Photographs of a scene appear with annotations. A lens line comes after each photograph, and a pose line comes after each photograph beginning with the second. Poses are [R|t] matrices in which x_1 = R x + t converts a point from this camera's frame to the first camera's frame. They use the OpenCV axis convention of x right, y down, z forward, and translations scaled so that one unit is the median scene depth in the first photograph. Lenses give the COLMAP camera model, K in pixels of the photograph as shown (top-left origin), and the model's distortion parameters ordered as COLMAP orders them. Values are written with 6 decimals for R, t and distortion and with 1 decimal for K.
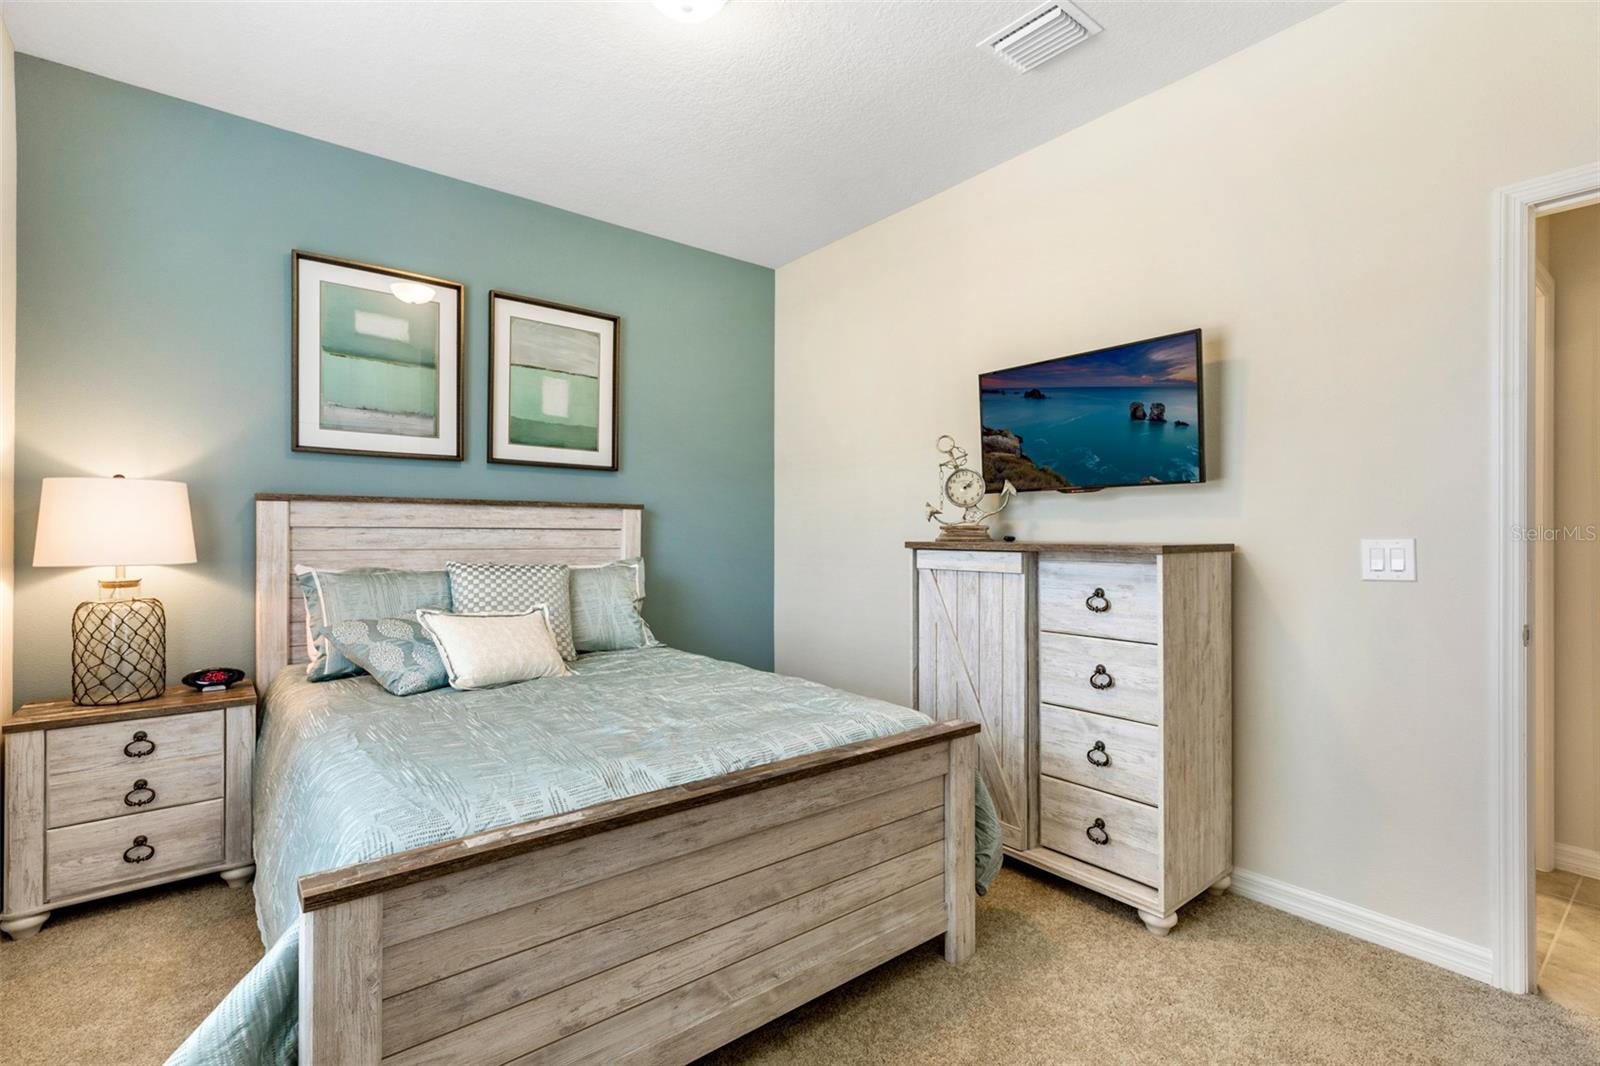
lens RADIAL K [[747.6, 0, 805.1], [0, 747.6, 514.7], [0, 0, 1]] dist [0.003394, 0.000389]
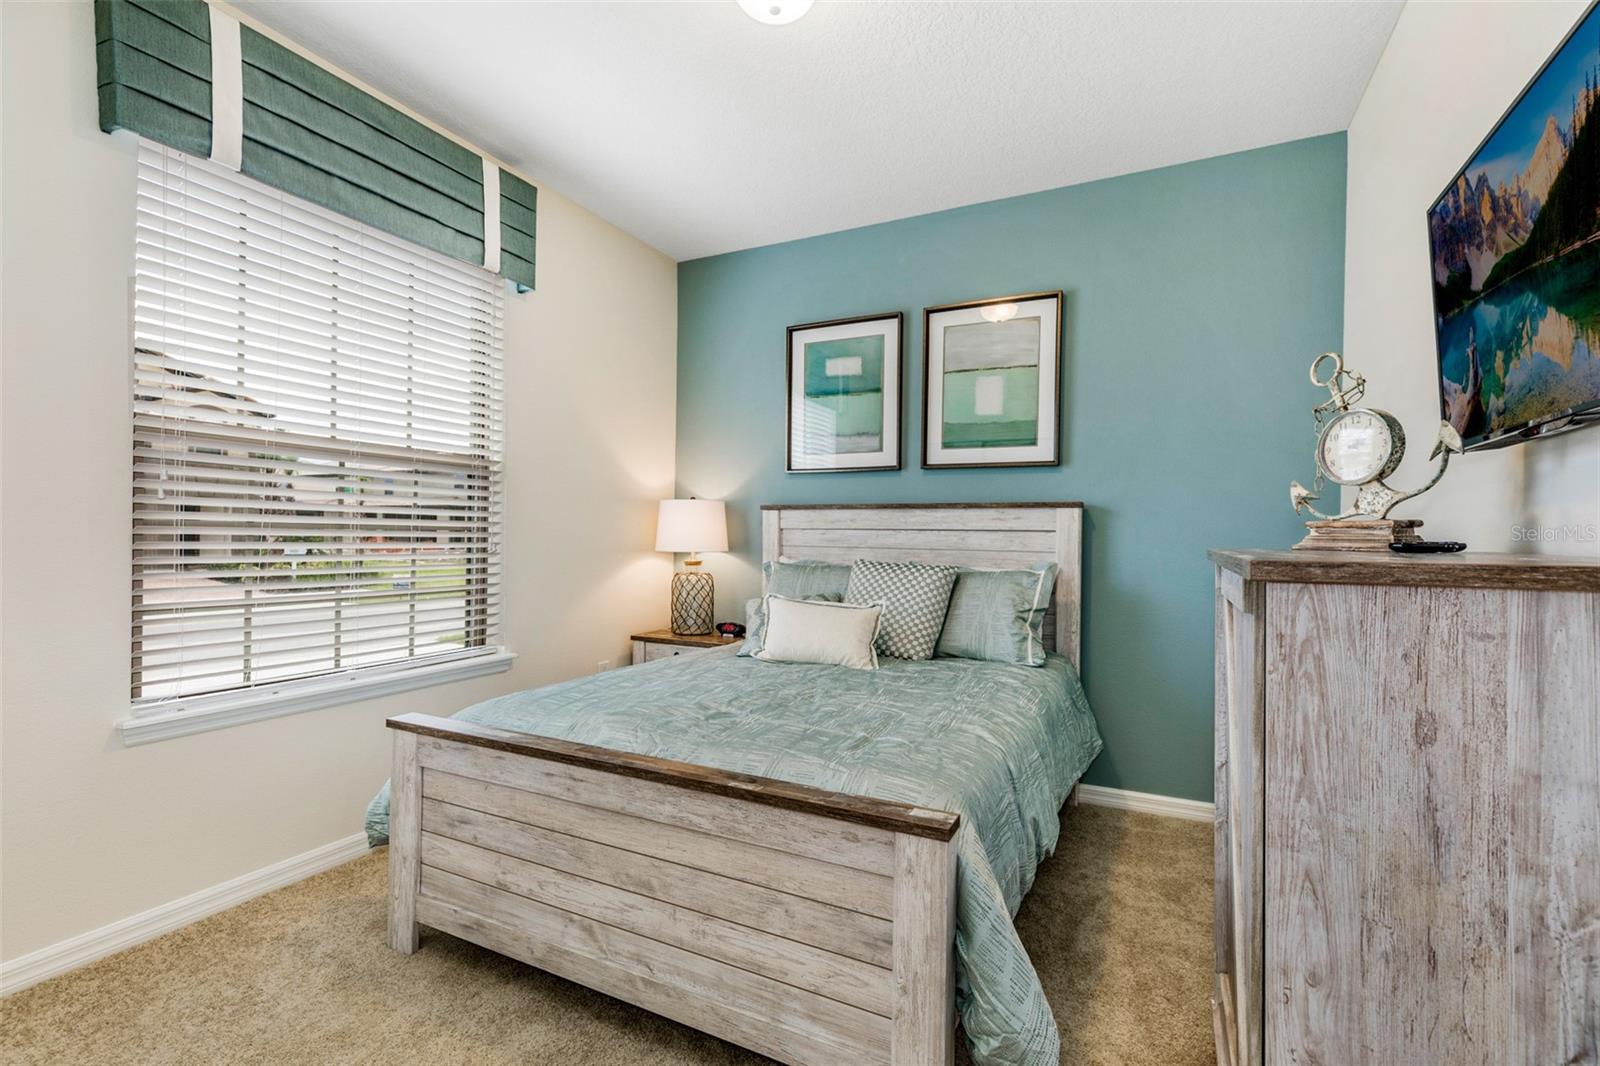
lens RADIAL K [[731.1, 0, 788.6], [0, 731.1, 535.2], [0, 0, 1]] dist [0.004610, 0.000087]
pose [[0.392543, 0.001781, -0.919732, 0.540437], [0.013643, 0.999877, 0.007759, 0.017610], [0.919633, -0.015593, 0.392470, 0.459362]]
